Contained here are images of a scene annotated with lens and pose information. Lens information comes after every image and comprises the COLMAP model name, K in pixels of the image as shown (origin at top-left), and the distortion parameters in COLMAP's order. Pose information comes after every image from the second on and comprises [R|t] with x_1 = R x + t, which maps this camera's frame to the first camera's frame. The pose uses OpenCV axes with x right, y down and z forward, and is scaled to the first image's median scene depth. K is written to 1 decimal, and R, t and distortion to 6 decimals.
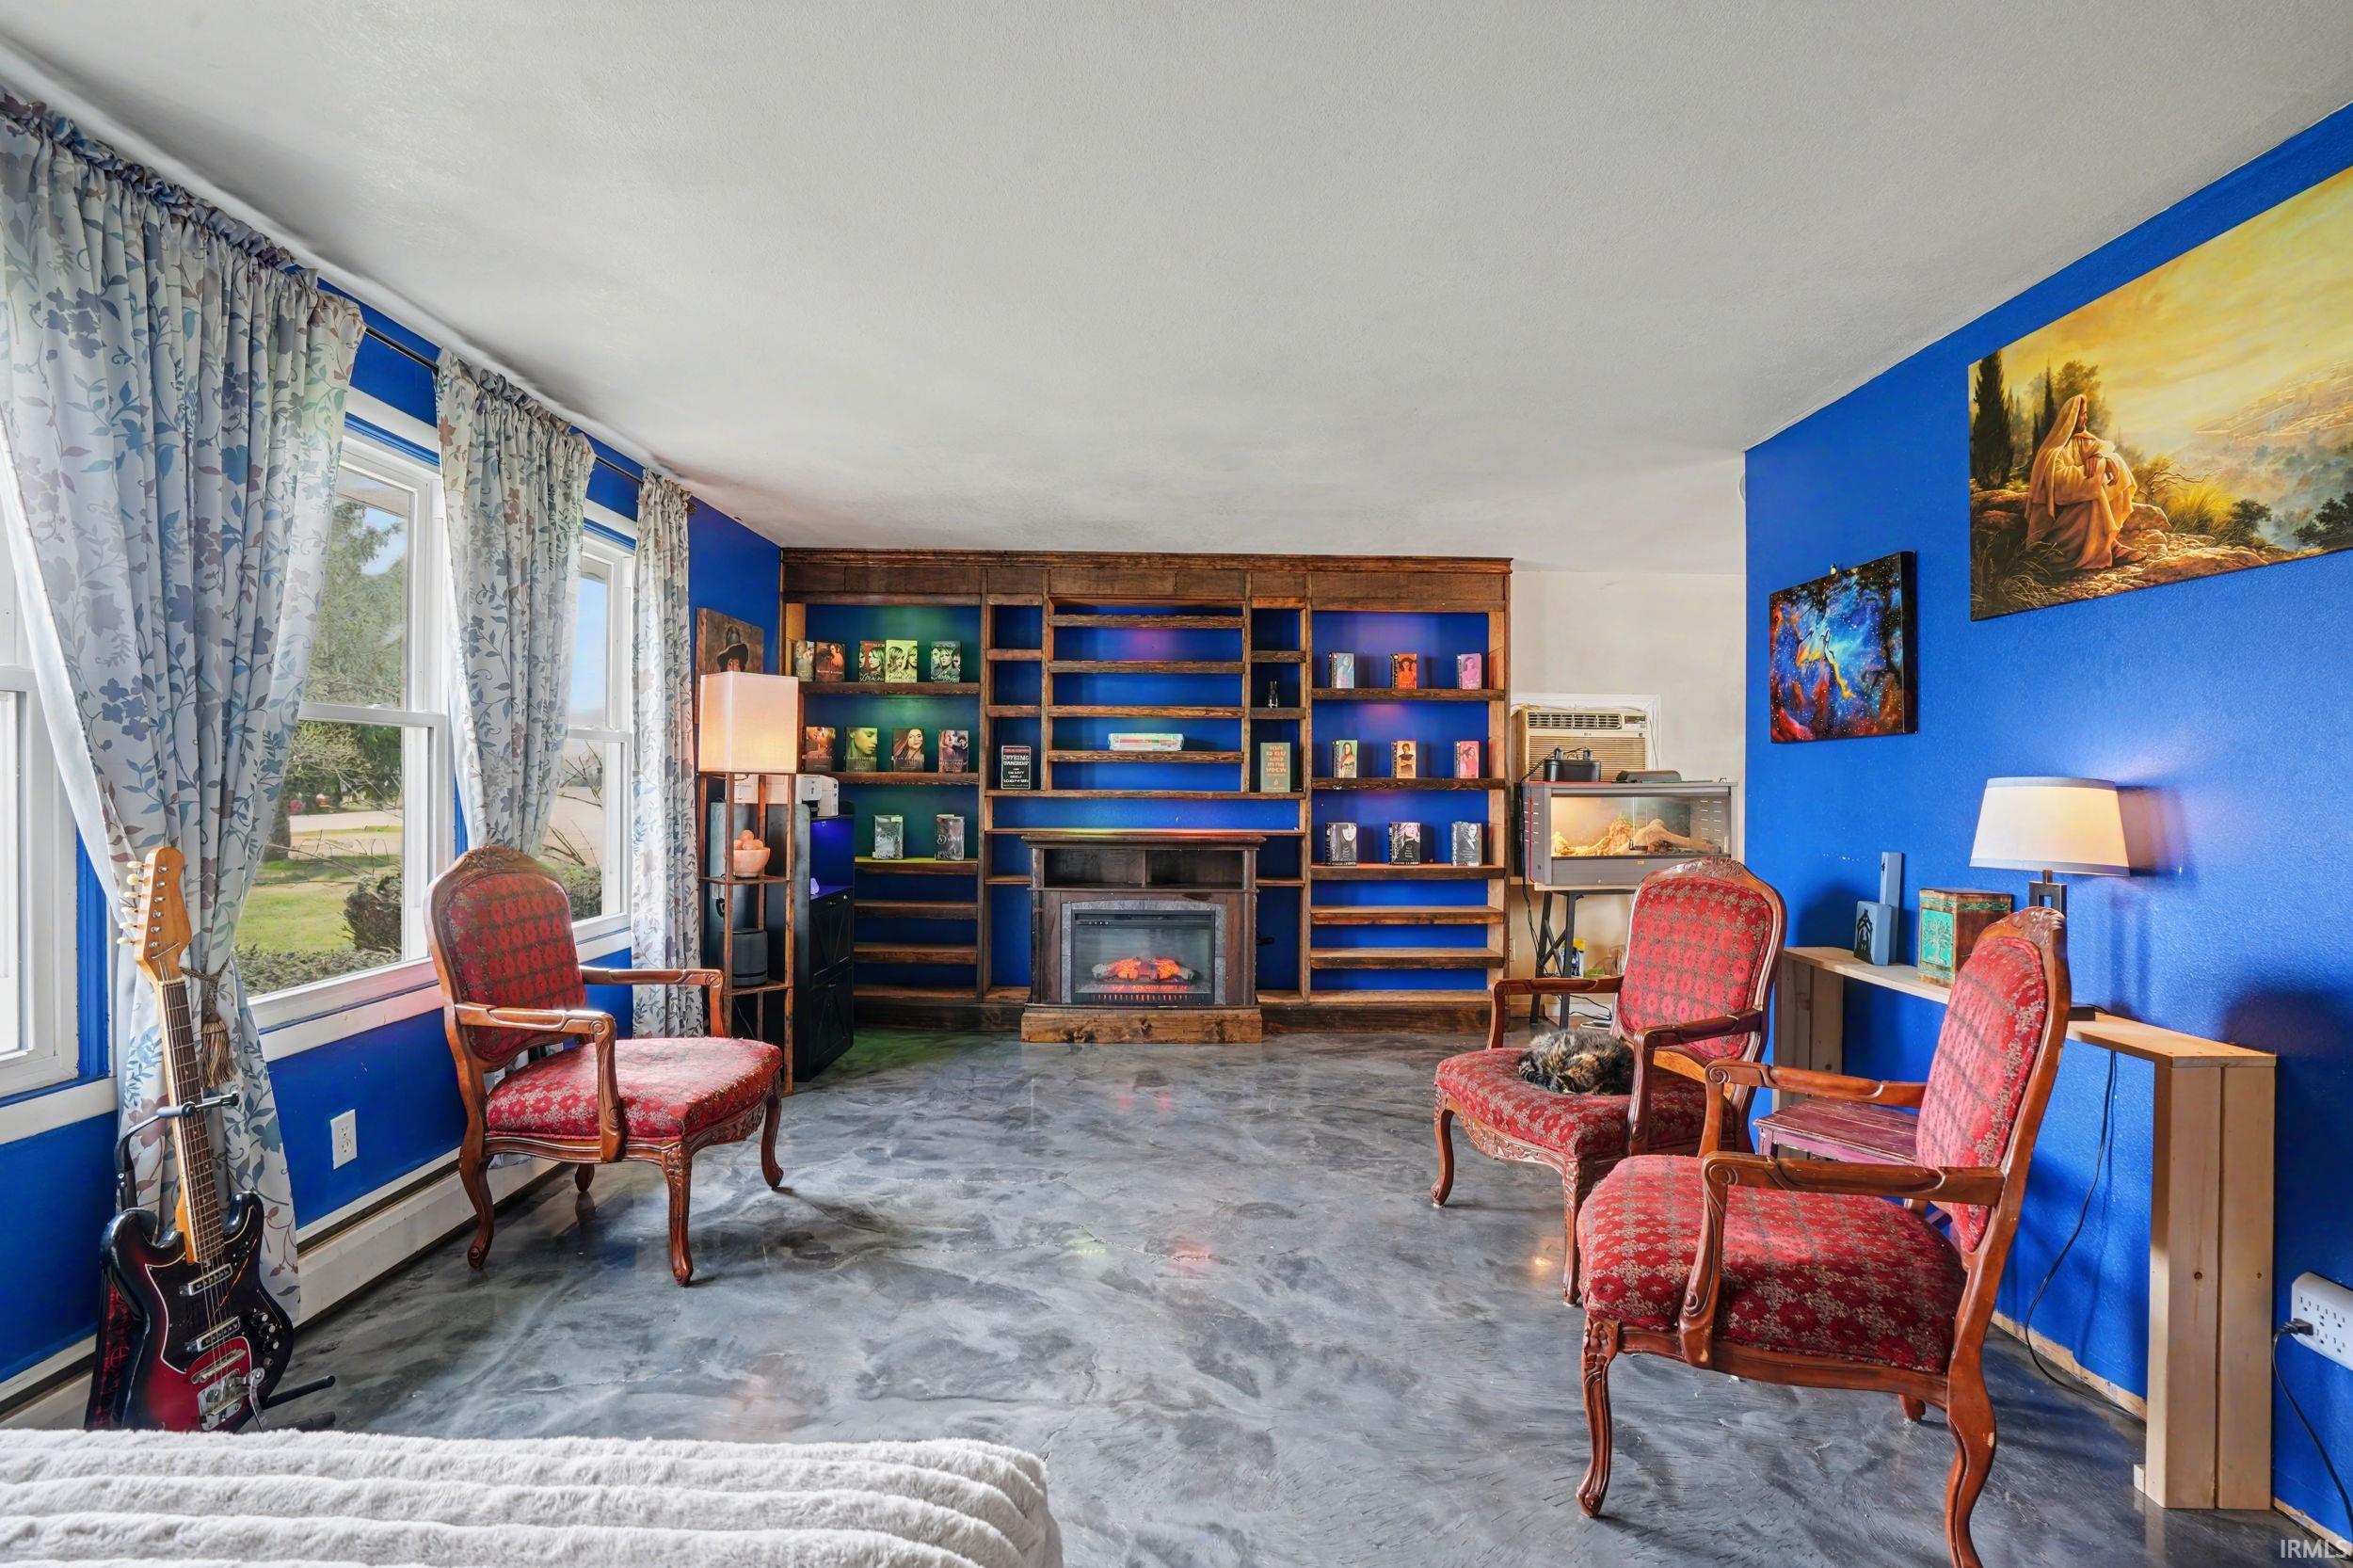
lens RADIAL K [[1098.1, 0, 1193.4], [0, 1098.1, 771.8], [0, 0, 1]] dist [-0.062188, 0.029277]
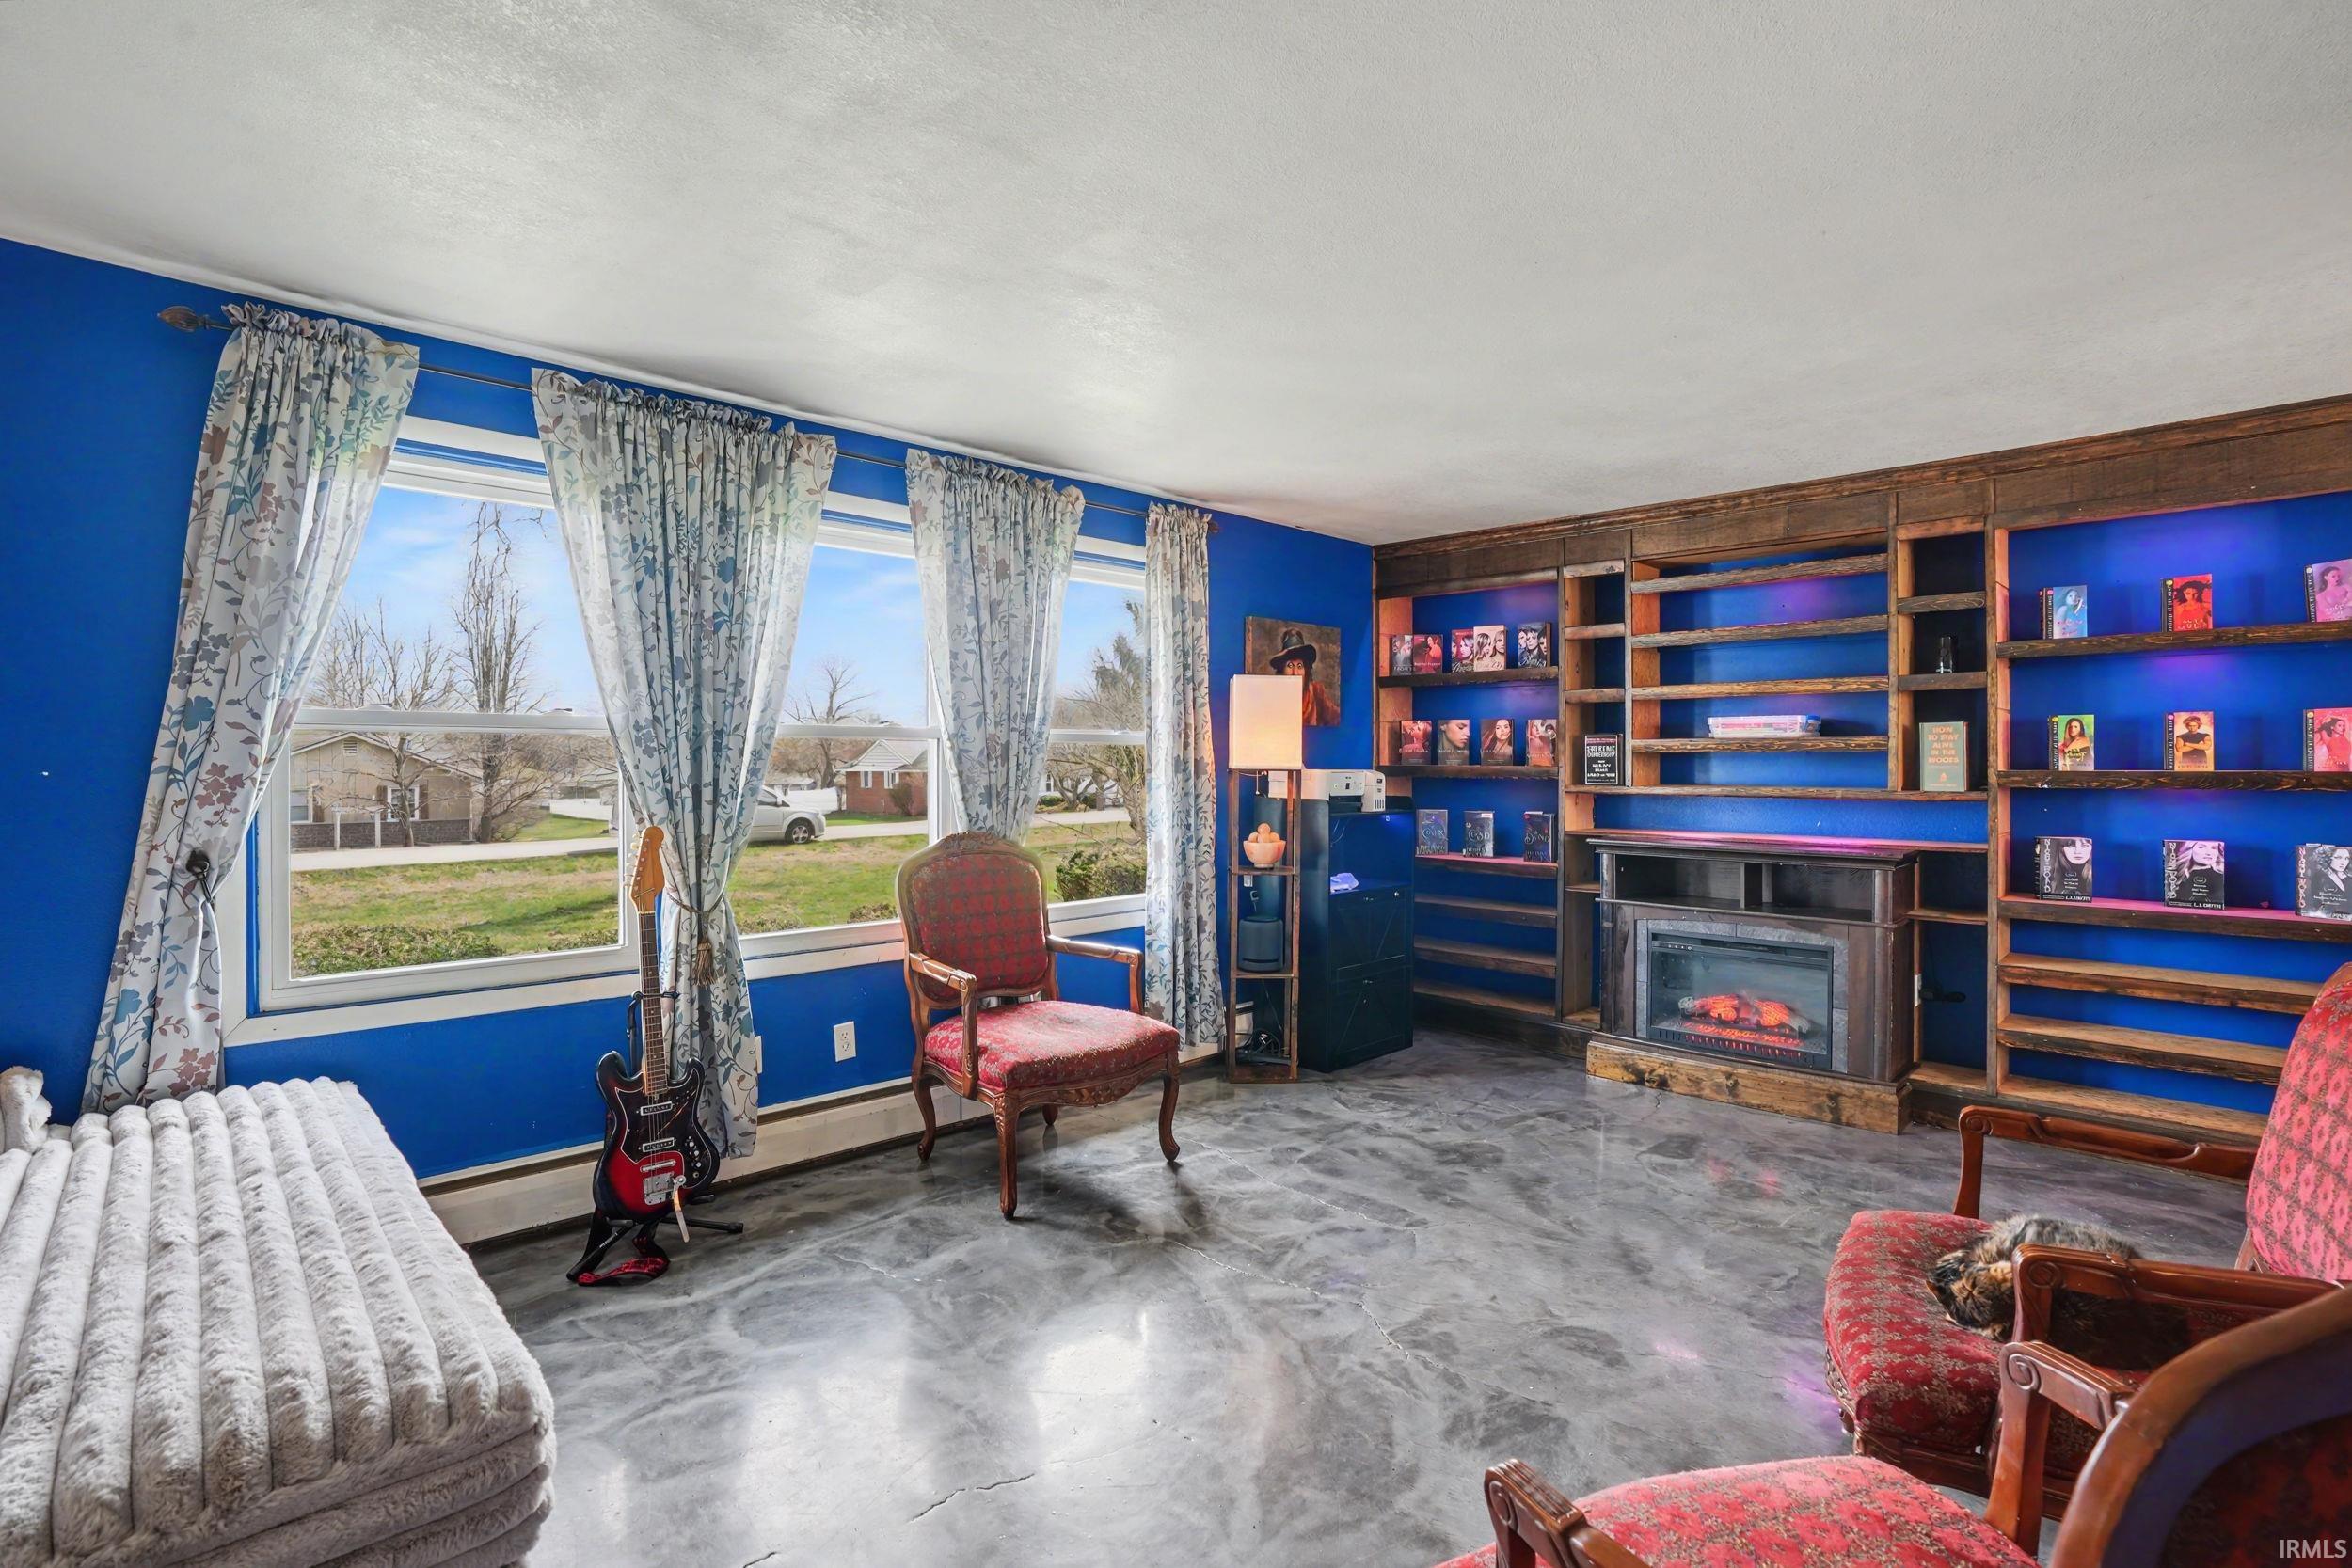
lens RADIAL K [[1121.1, 0, 1178.0], [0, 1121.1, 748.3], [0, 0, 1]] dist [-0.068154, 0.031501]
pose [[0.692485, -0.015551, -0.721264, 0.259164], [0.009581, 0.999878, -0.012359, -0.005666], [0.721368, 0.001648, 0.692550, 0.151591]]
